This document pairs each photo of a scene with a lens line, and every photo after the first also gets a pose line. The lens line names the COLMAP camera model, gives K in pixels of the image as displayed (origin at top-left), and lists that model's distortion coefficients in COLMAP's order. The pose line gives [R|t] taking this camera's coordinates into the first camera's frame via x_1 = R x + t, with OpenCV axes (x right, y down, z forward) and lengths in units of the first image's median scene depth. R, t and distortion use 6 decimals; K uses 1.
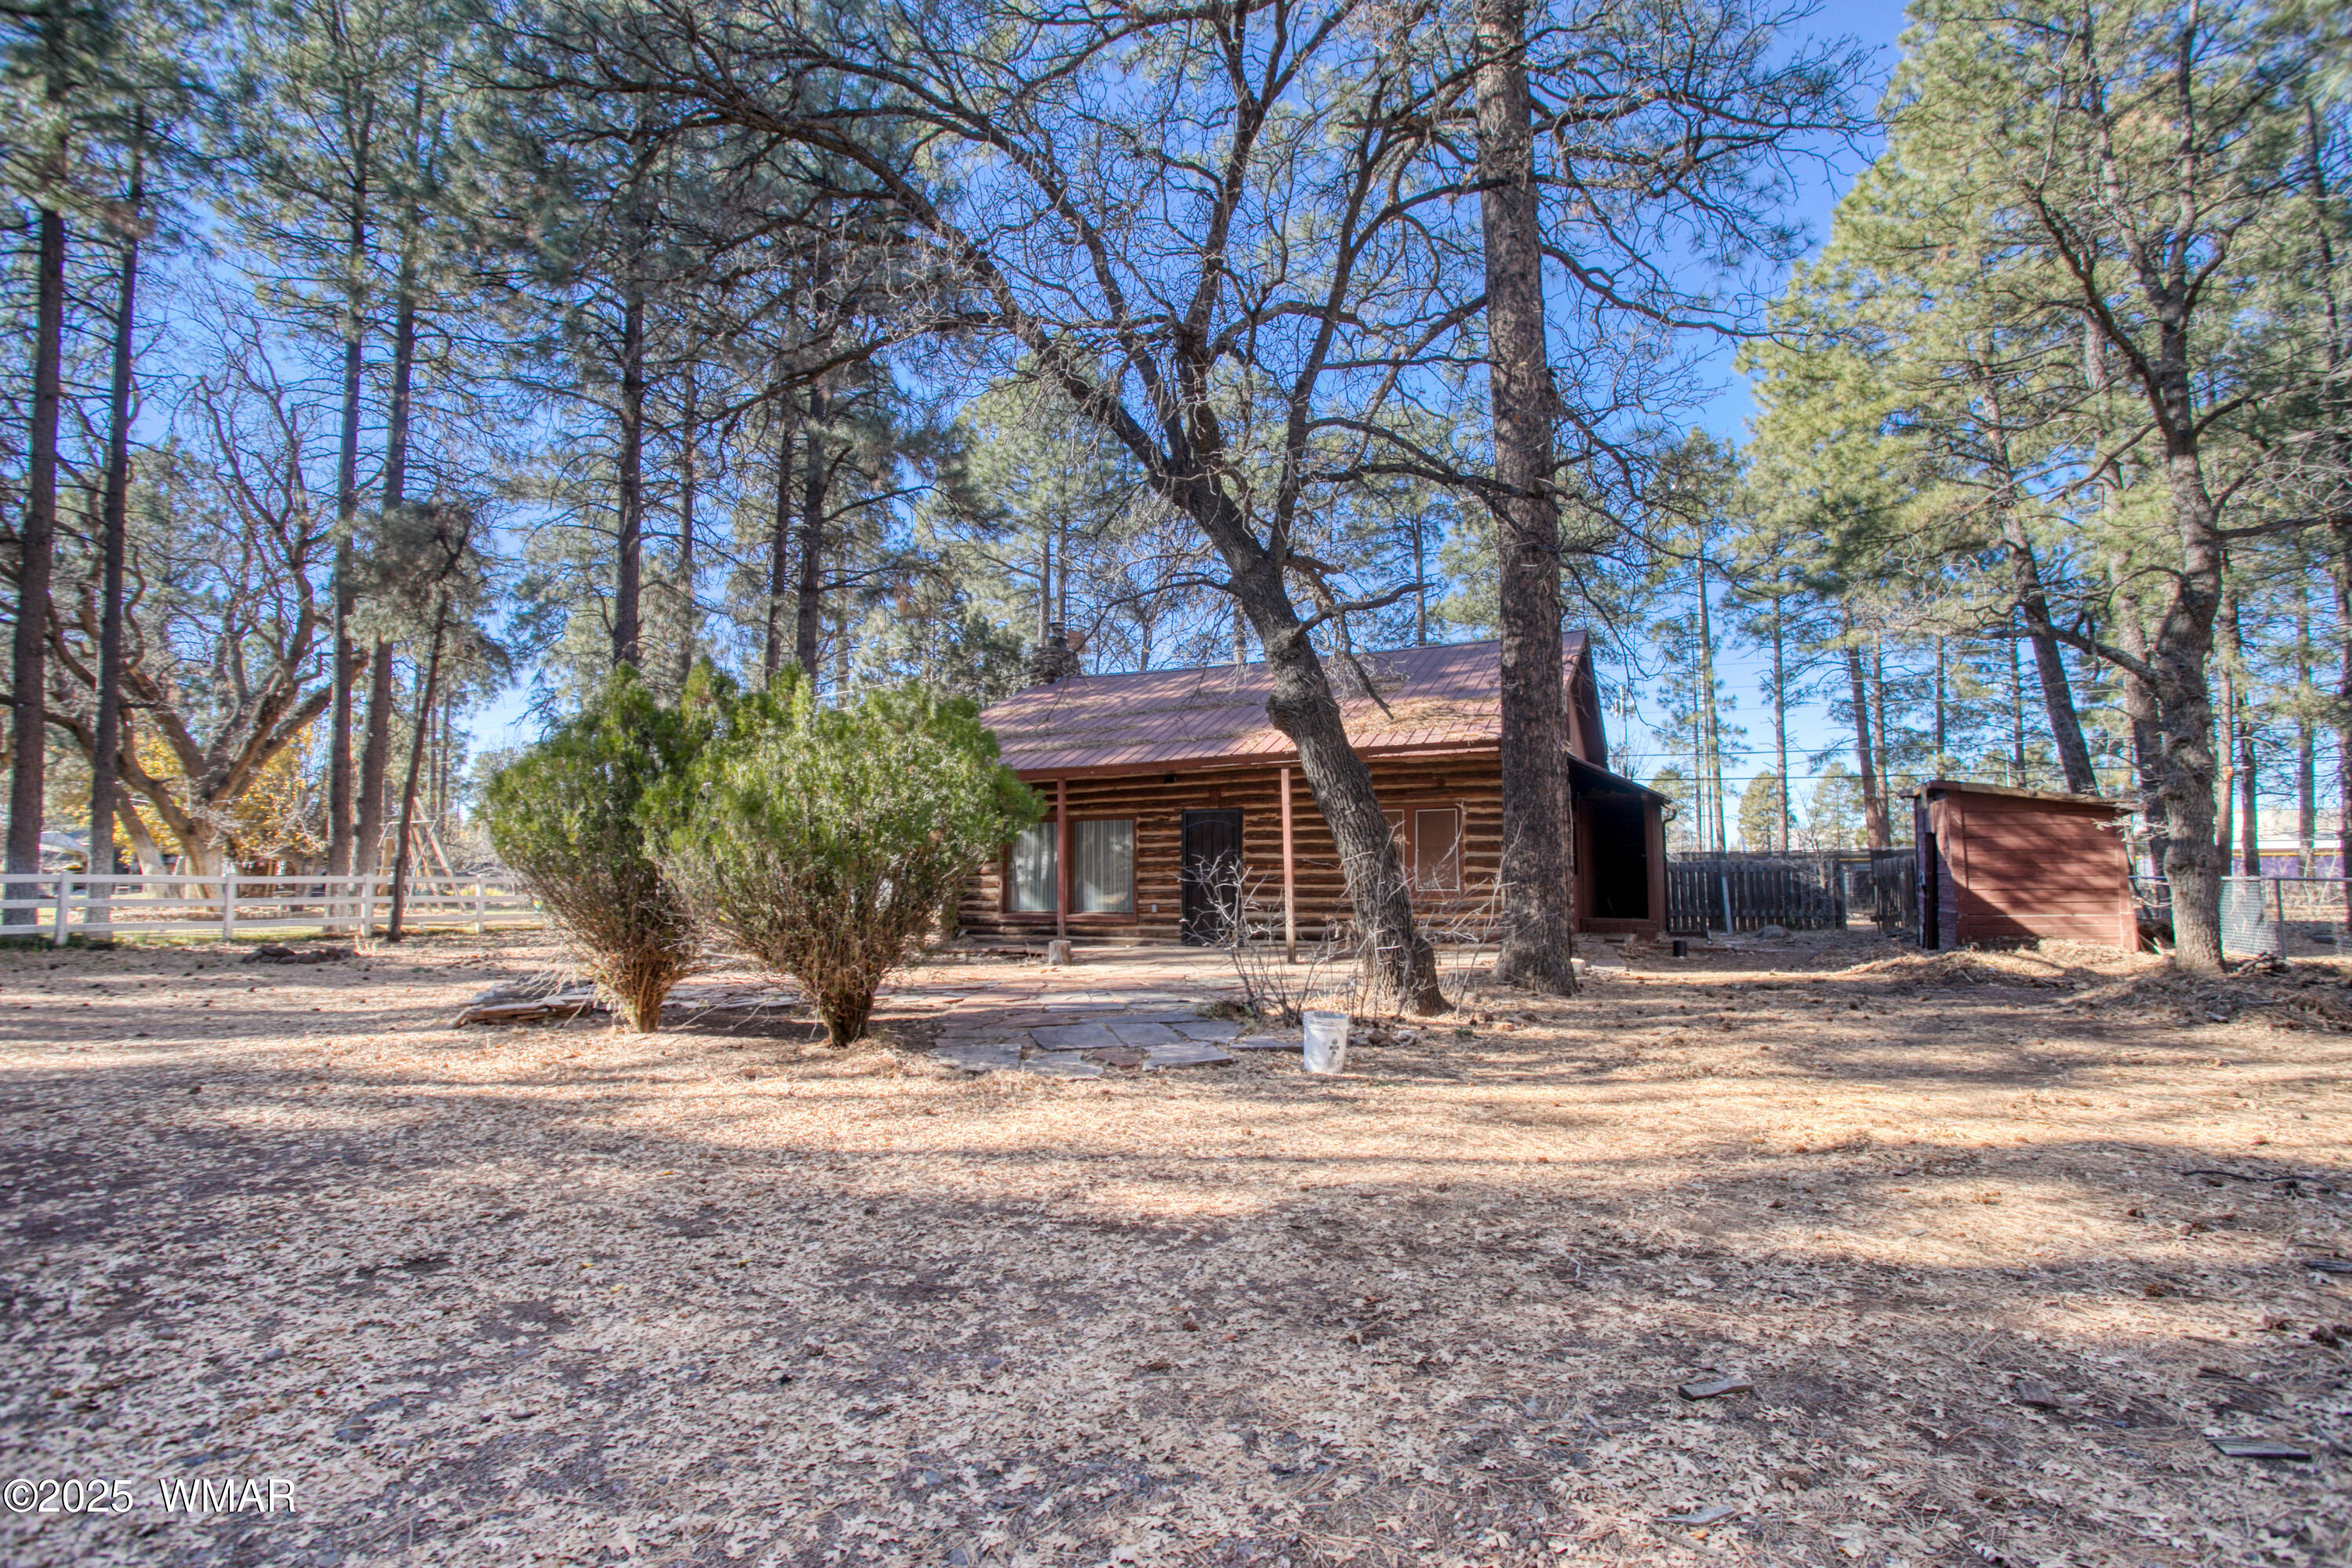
lens RADIAL K [[1163.6, 0, 1193.1], [0, 1163.6, 781.4], [0, 0, 1]] dist [-0.059439, 0.021626]
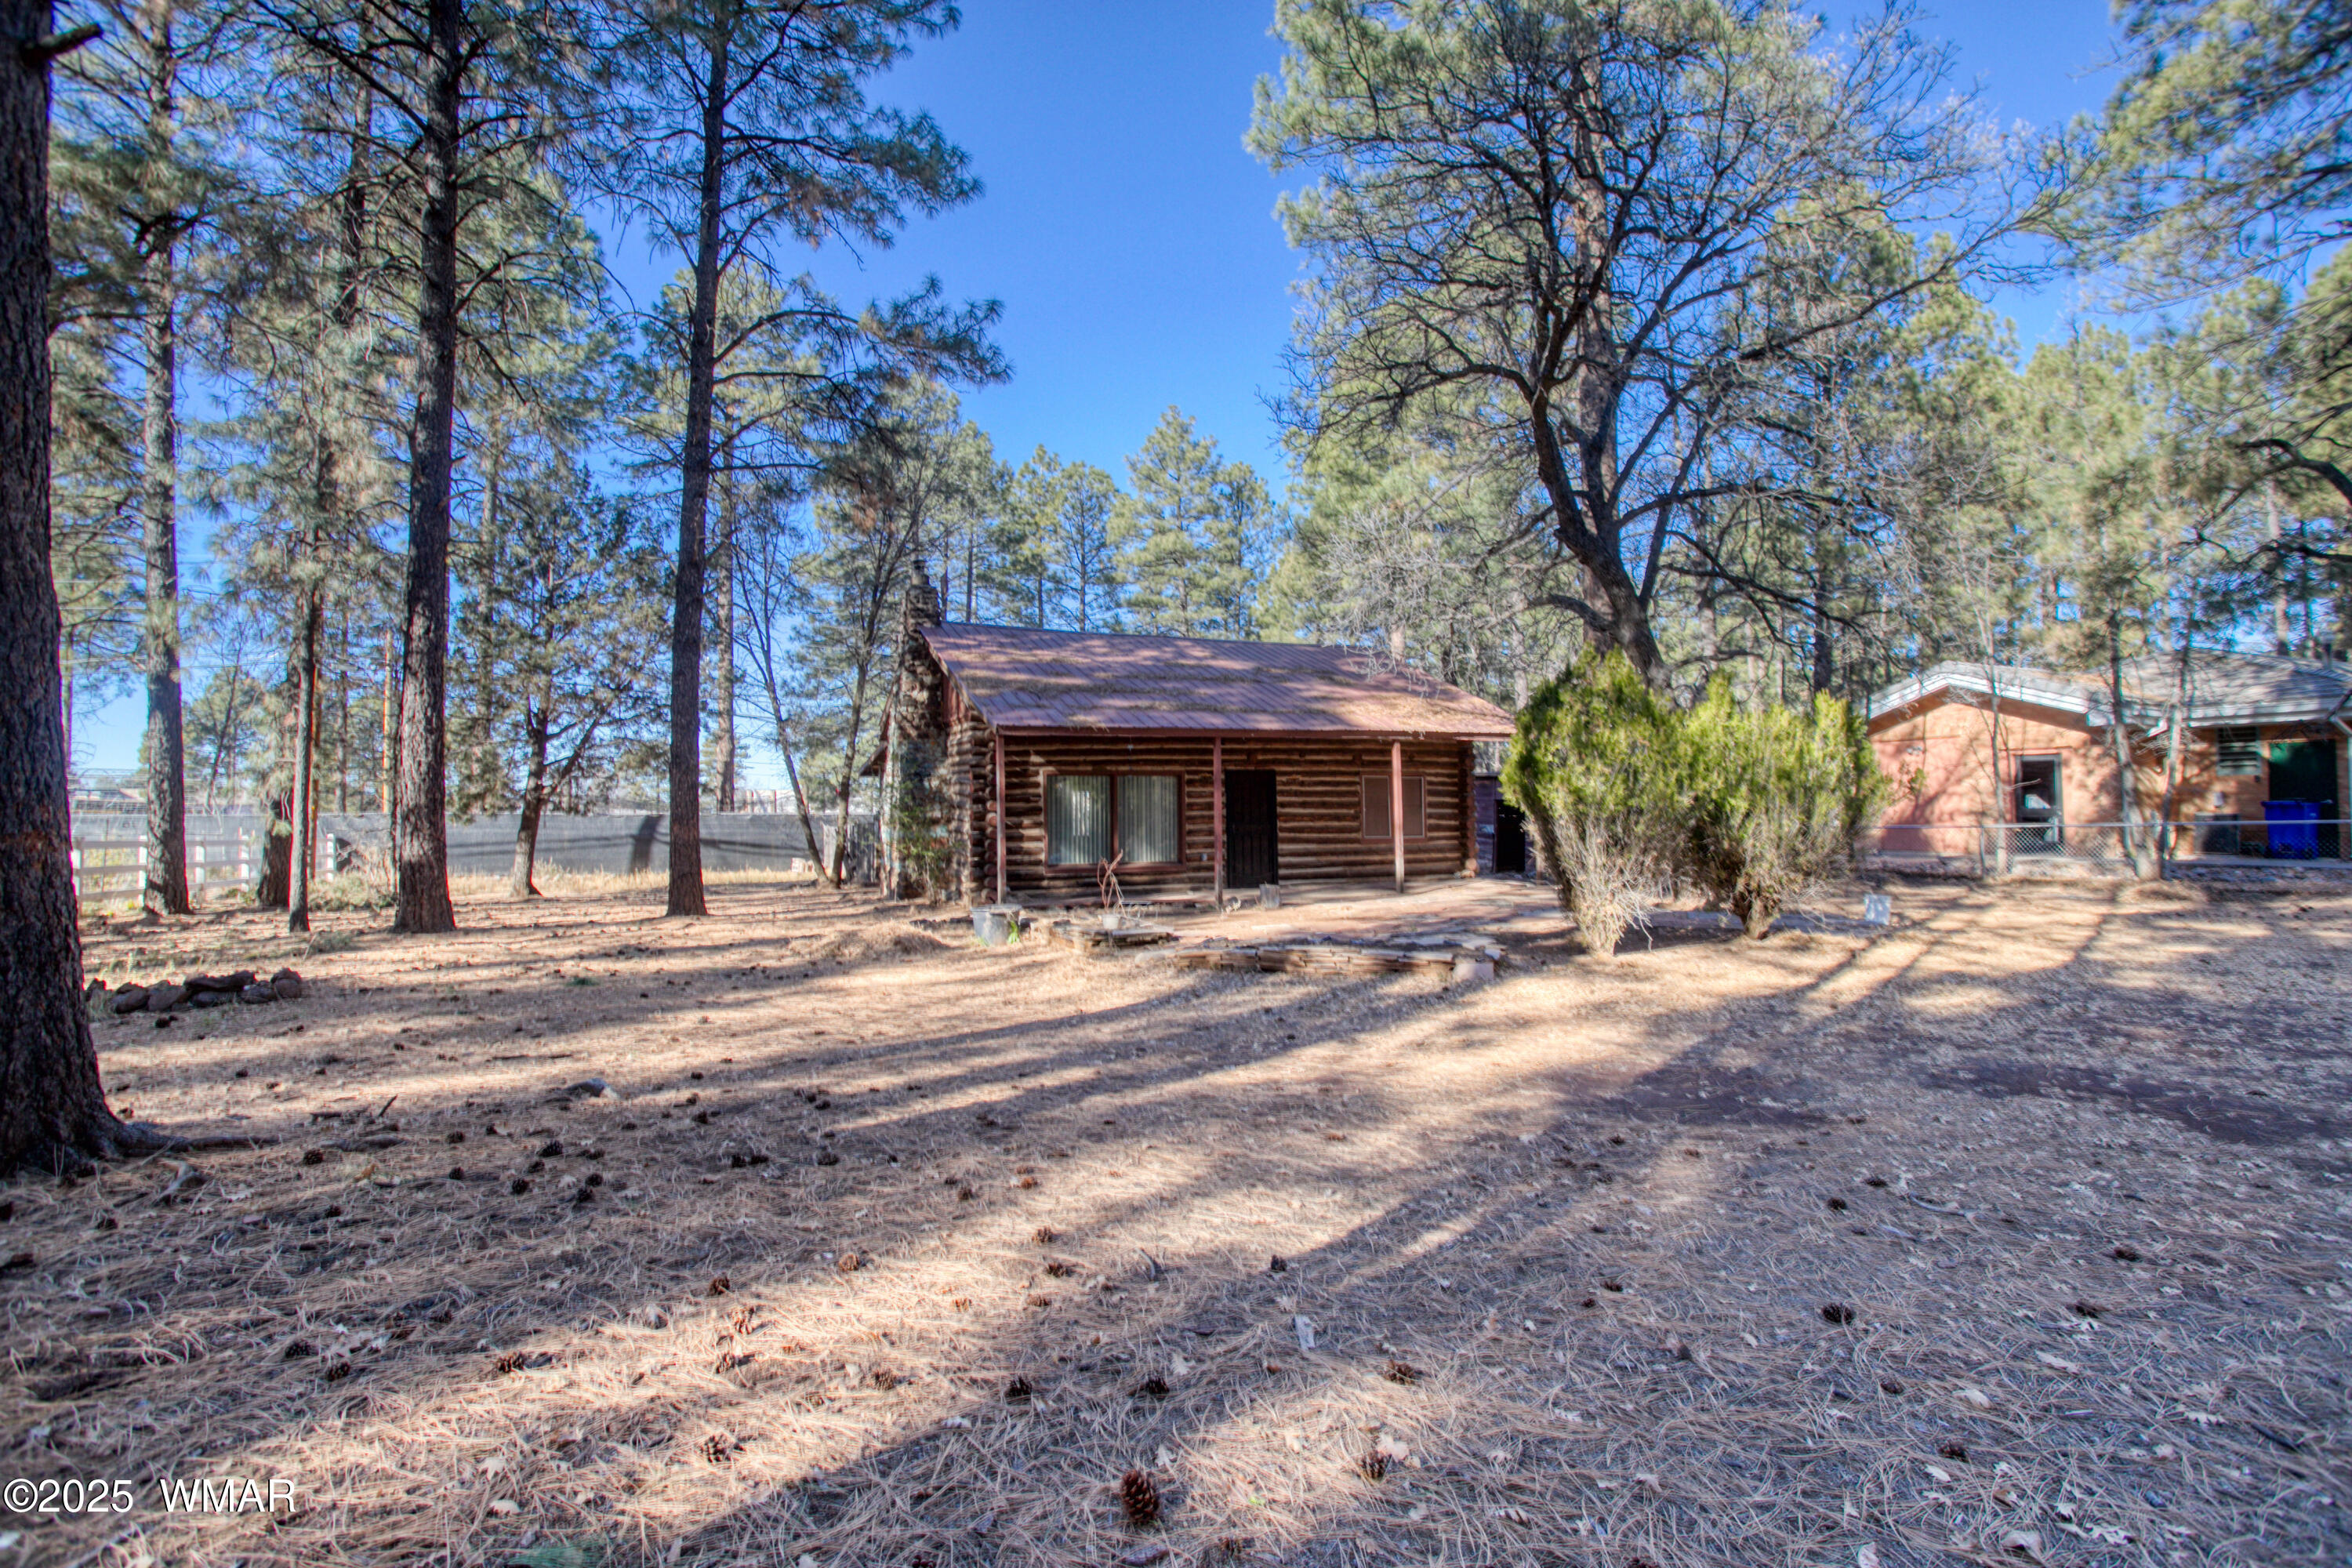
lens RADIAL K [[1163.6, 0, 1193.1], [0, 1163.6, 781.4], [0, 0, 1]] dist [-0.059439, 0.021626]
pose [[0.661693, 0.023894, 0.749394, -4.370732], [-0.054438, 0.998385, 0.016235, 0.095373], [-0.747796, -0.051538, 0.661926, 1.364260]]
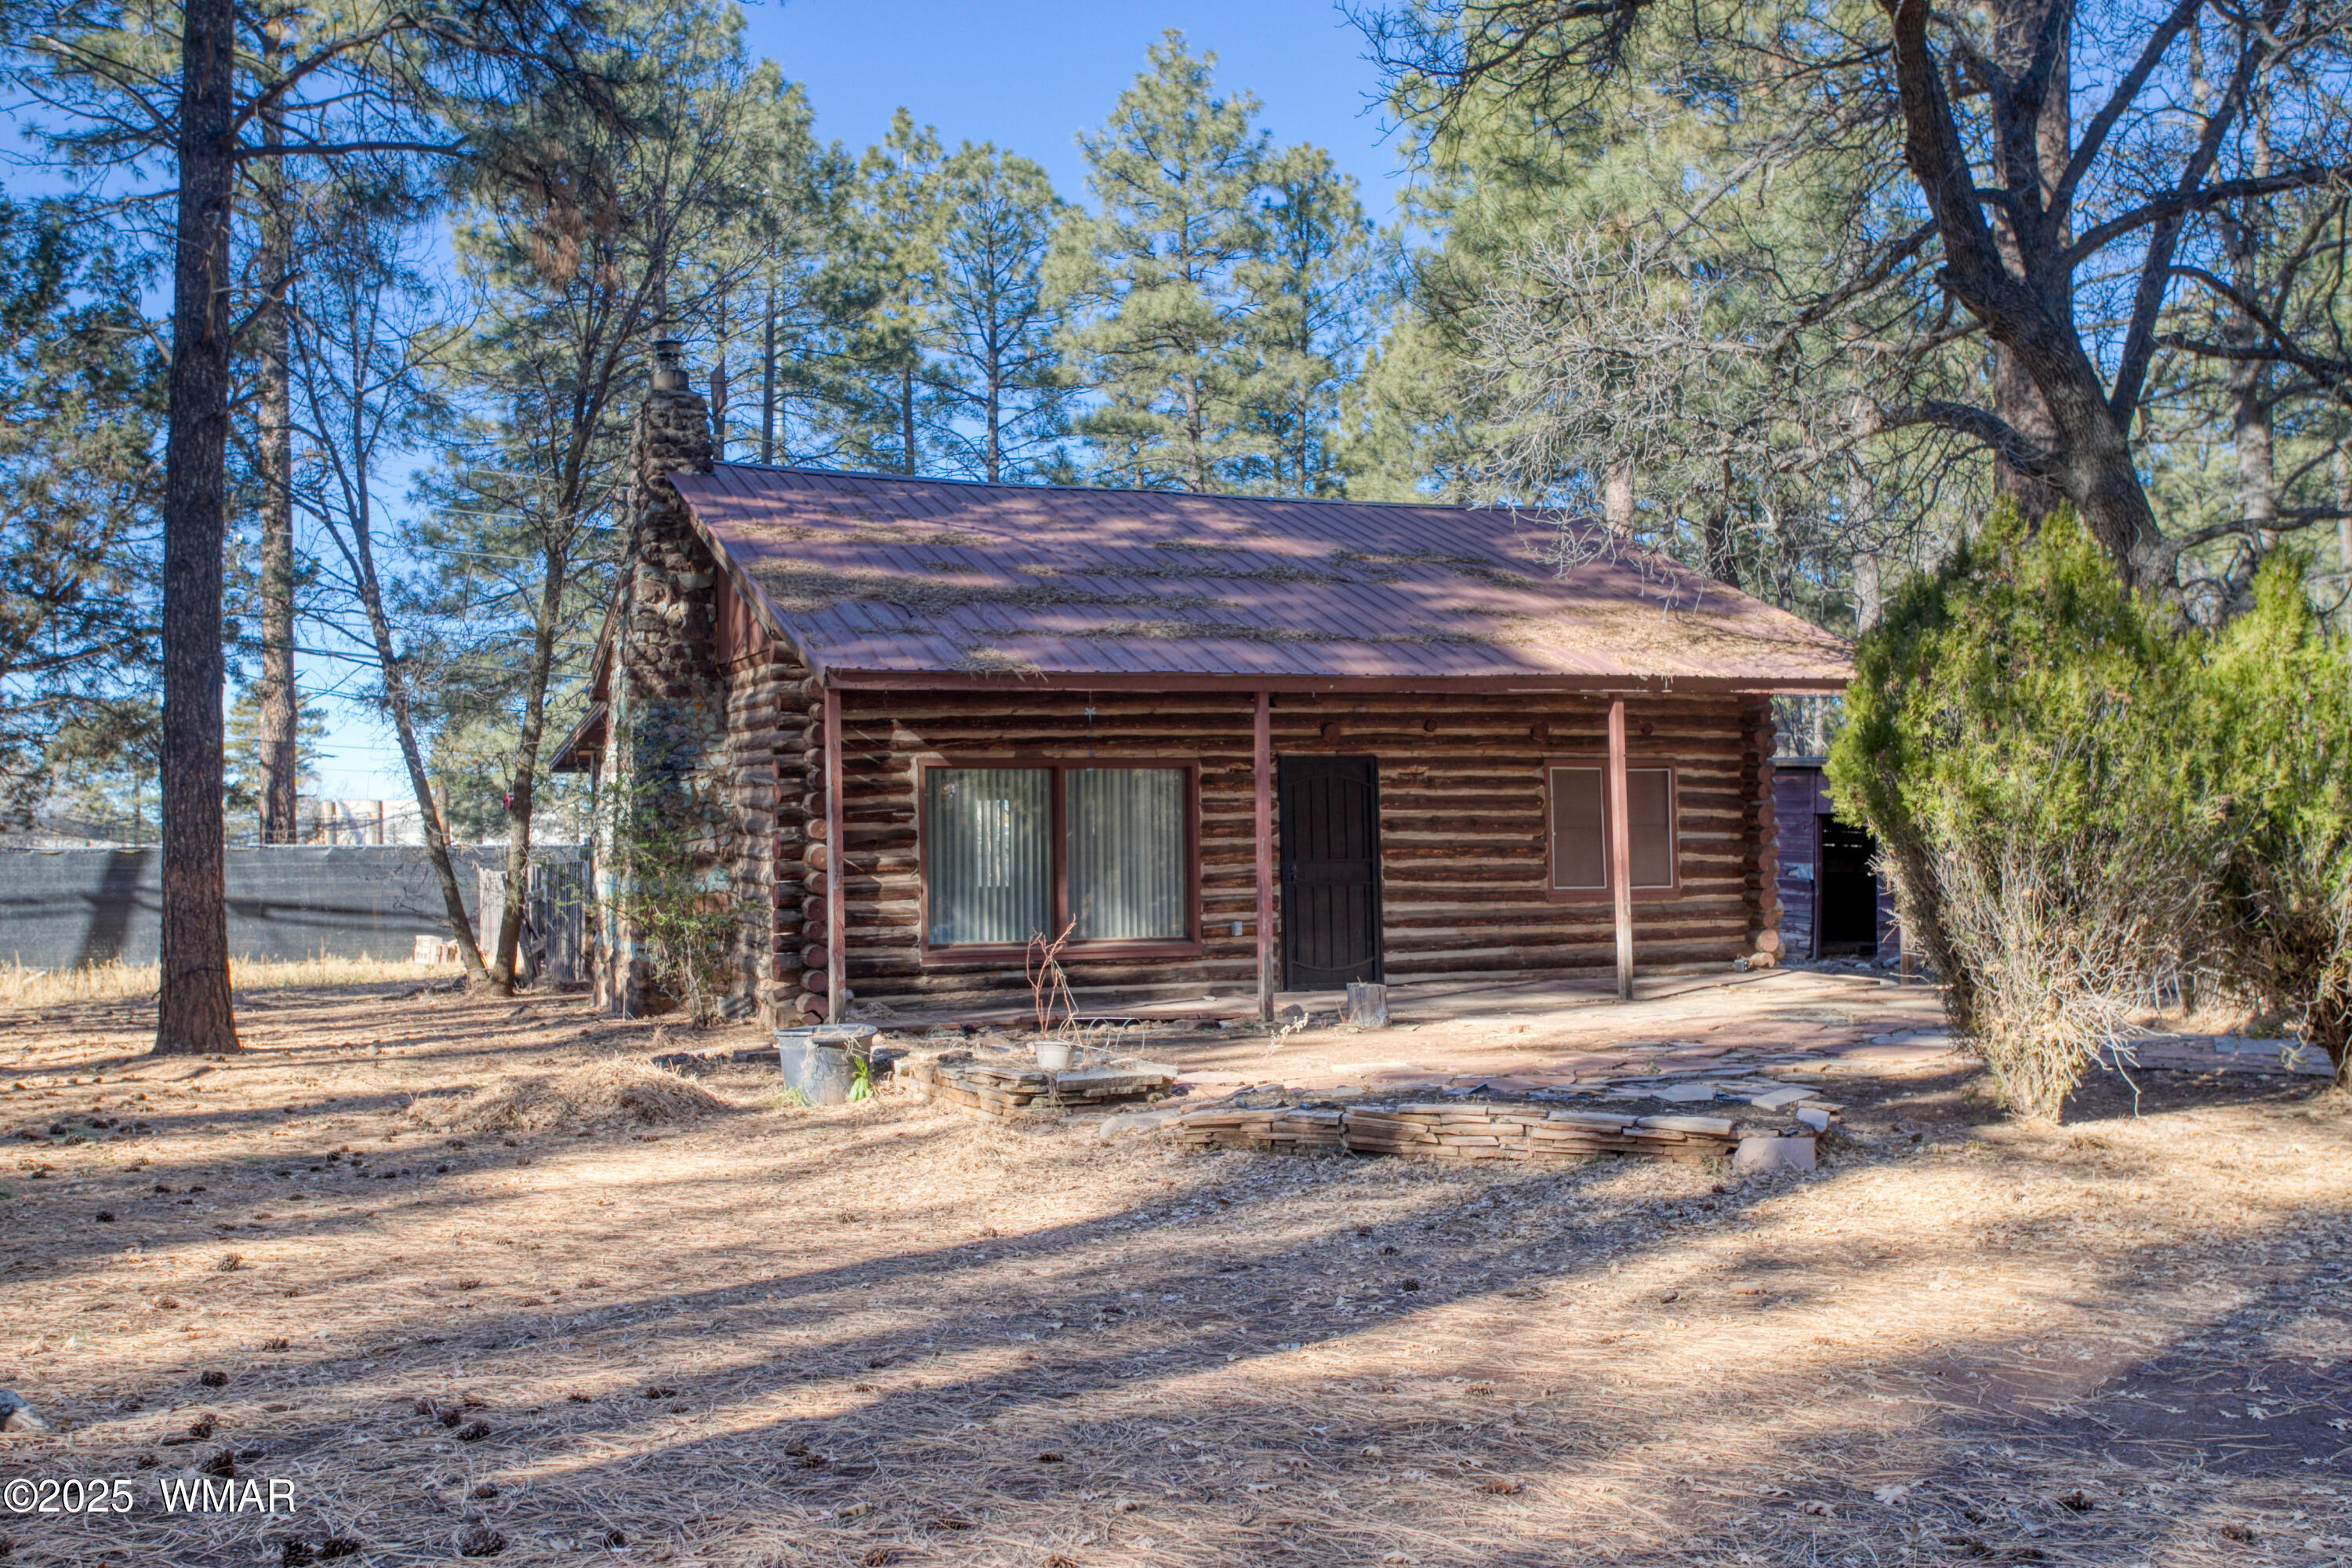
lens RADIAL K [[2338.4, 0, 1176.0], [0, 2338.4, 784.0], [0, 0, 1]] dist [0.014581, 0.023528]
pose [[0.674110, 0.018985, 0.738387, -4.444461], [-0.049770, 0.998565, 0.019763, 0.091278], [-0.736952, -0.050072, 0.674088, 1.297150]]
